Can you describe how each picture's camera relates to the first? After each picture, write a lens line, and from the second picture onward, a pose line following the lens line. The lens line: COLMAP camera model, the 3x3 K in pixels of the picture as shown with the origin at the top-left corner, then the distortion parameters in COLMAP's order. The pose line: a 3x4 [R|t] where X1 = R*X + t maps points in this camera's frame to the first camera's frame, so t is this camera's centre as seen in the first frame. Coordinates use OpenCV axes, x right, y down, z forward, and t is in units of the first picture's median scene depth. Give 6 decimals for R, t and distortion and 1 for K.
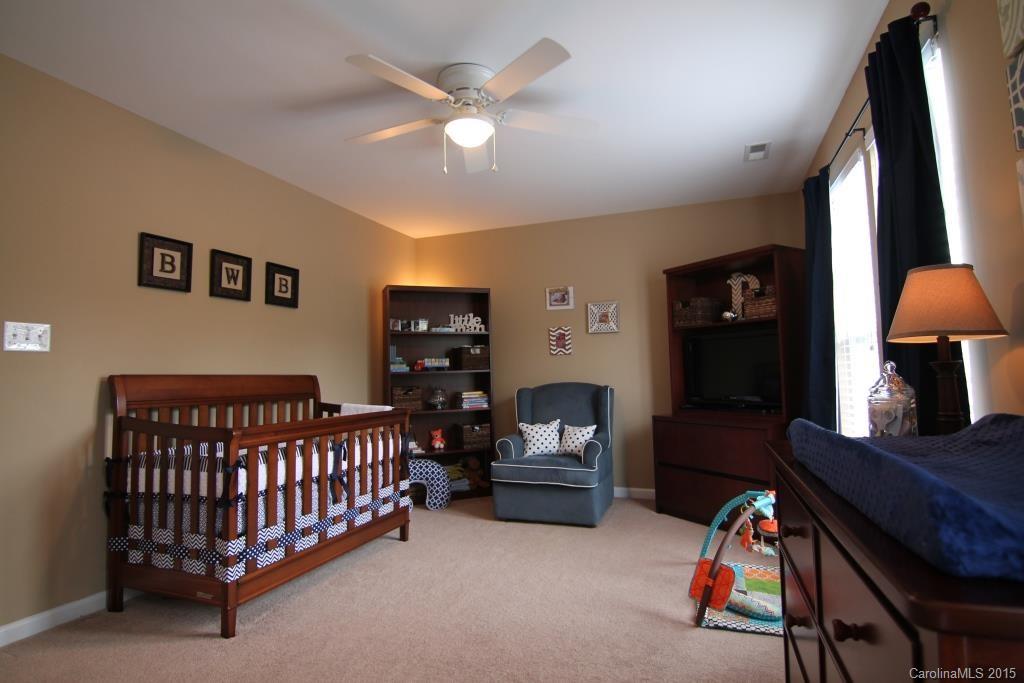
lens RADIAL K [[528.8, 0, 510.8], [0, 528.8, 338.9], [0, 0, 1]] dist [0.000017, -0.016080]
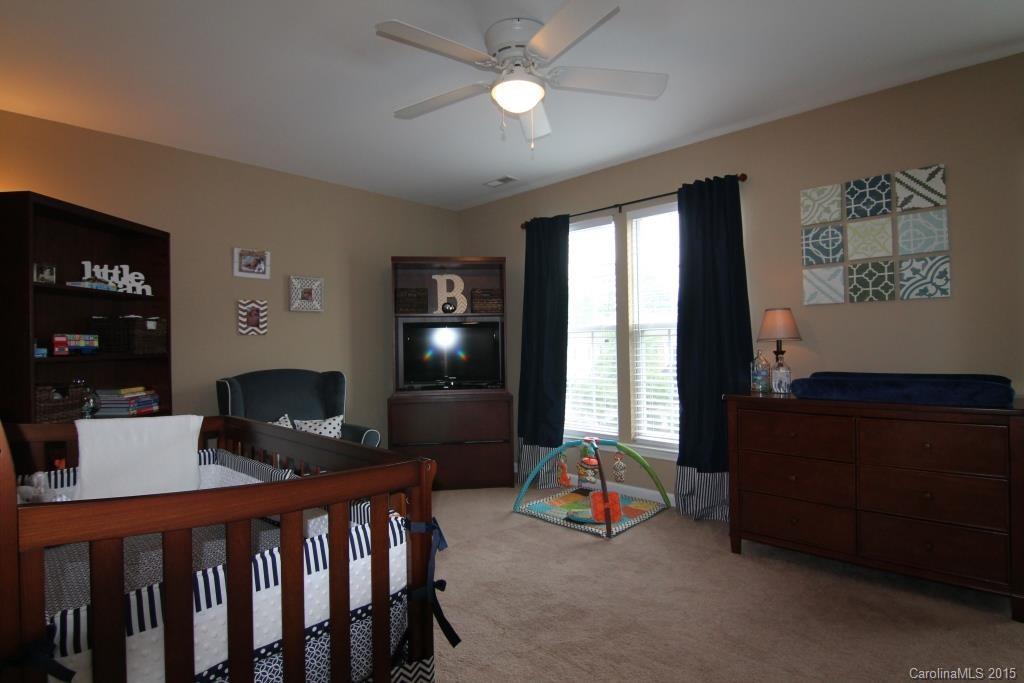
lens RADIAL K [[528.8, 0, 510.8], [0, 528.8, 338.9], [0, 0, 1]] dist [0.000017, -0.016080]
pose [[0.396891, 0.027129, 0.917465, -0.517314], [-0.054854, 0.998478, -0.005795, 0.020765], [-0.916225, -0.048027, 0.397775, 0.352148]]
